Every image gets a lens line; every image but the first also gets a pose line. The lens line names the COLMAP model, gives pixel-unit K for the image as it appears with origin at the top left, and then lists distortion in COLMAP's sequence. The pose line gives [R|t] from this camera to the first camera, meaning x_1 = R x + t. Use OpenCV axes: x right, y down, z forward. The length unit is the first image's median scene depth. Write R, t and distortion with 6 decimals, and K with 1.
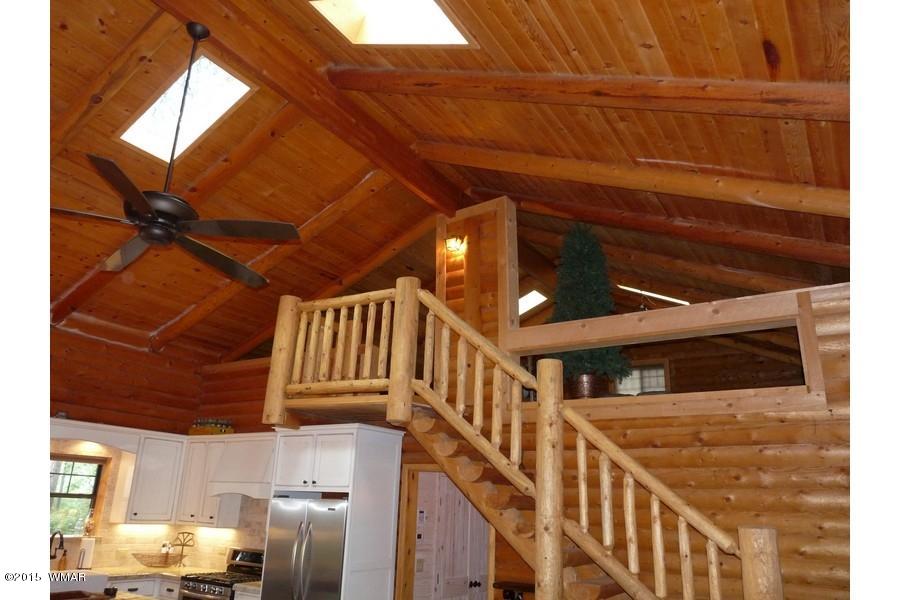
lens RADIAL K [[650.6, 0, 447.7], [0, 650.6, 297.3], [0, 0, 1]] dist [-0.001331, -0.025535]
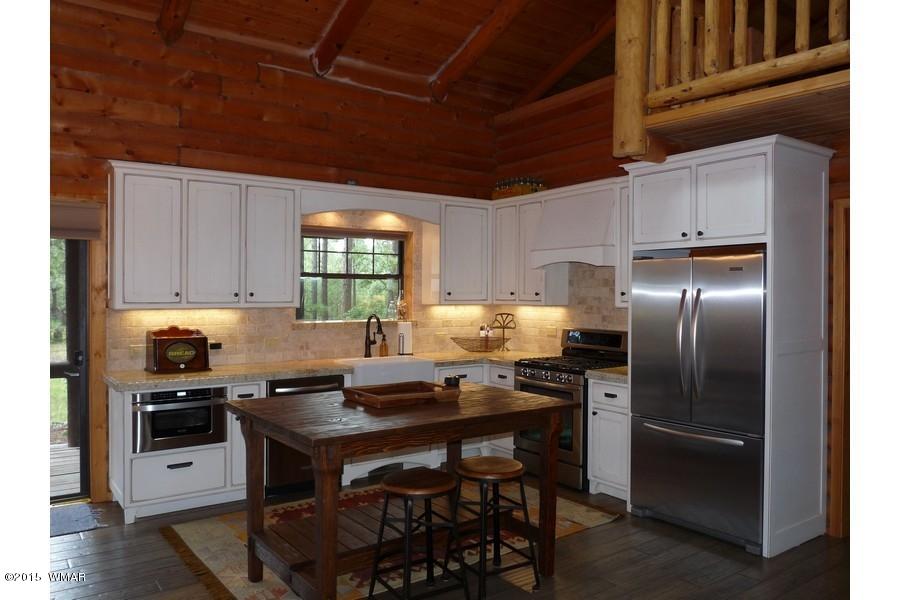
lens RADIAL K [[650.6, 0, 453.7], [0, 650.6, 301.8], [0, 0, 1]] dist [-0.001331, -0.025535]
pose [[0.932388, -0.031755, -0.360061, -0.168105], [0.143272, 0.947008, 0.287488, 0.099185], [0.331851, -0.319637, 0.887529, 0.239934]]
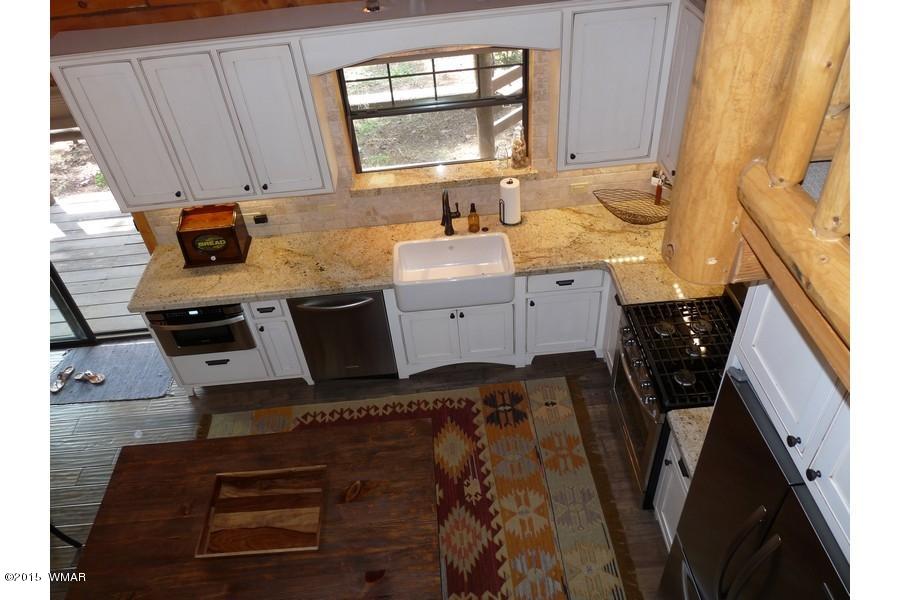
lens RADIAL K [[650.6, 0, 450.6], [0, 650.6, 298.8], [0, 0, 1]] dist [-0.001331, -0.025535]
pose [[0.578397, 0.470463, -0.666424, -0.117229], [0.342542, 0.601358, 0.721826, -0.025113], [0.740352, -0.645780, 0.186670, 0.733062]]
